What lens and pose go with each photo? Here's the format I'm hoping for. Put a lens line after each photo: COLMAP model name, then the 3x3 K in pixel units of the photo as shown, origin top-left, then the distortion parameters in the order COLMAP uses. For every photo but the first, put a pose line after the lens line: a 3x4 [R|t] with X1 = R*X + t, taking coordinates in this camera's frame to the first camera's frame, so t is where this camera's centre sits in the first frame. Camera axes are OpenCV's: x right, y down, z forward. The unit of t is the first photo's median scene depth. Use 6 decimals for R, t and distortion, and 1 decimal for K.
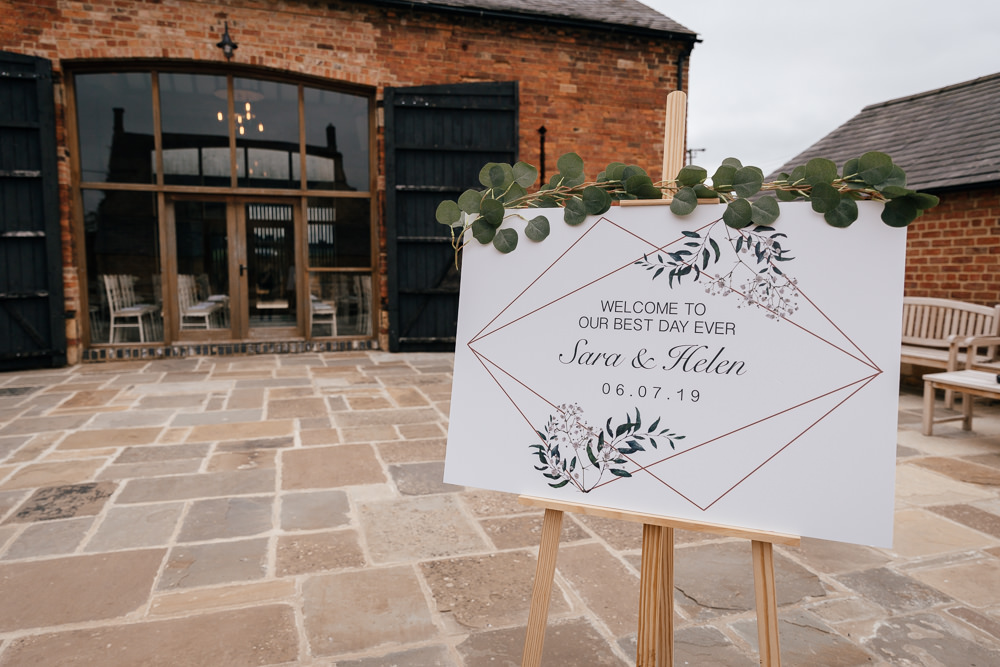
lens RADIAL K [[741.3, 0, 505.8], [0, 741.3, 341.3], [0, 0, 1]] dist [0.024085, -0.006586]
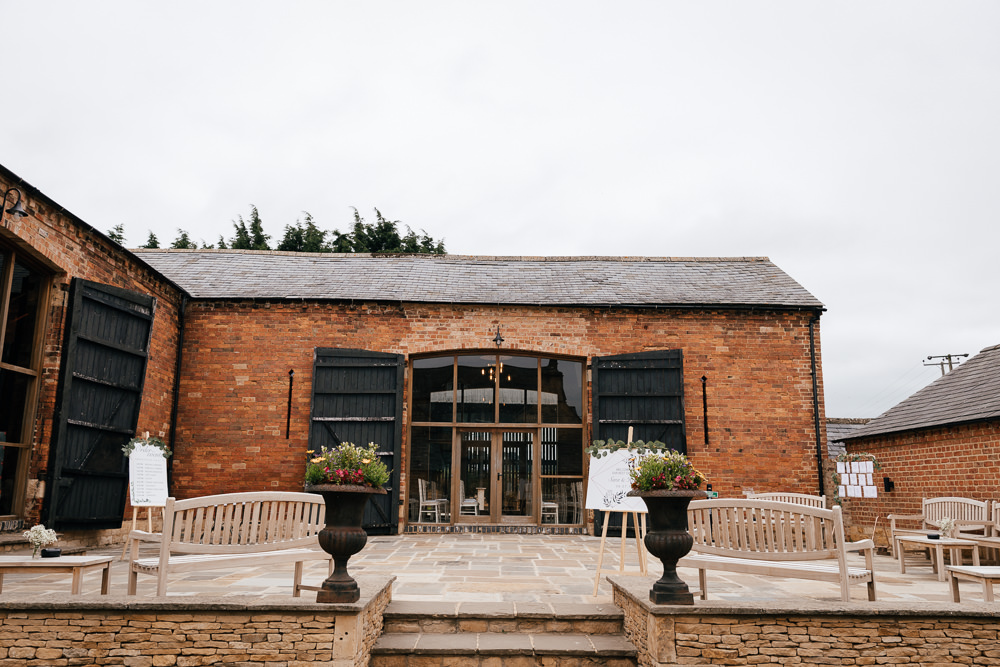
lens RADIAL K [[795.5, 0, 501.6], [0, 795.5, 329.5], [0, 0, 1]] dist [0.011716, -0.003258]
pose [[0.958213, -0.044915, -0.282507, 0.125085], [-0.039042, 0.957820, -0.284704, 0.079860], [0.283379, 0.283837, 0.916042, -0.578487]]
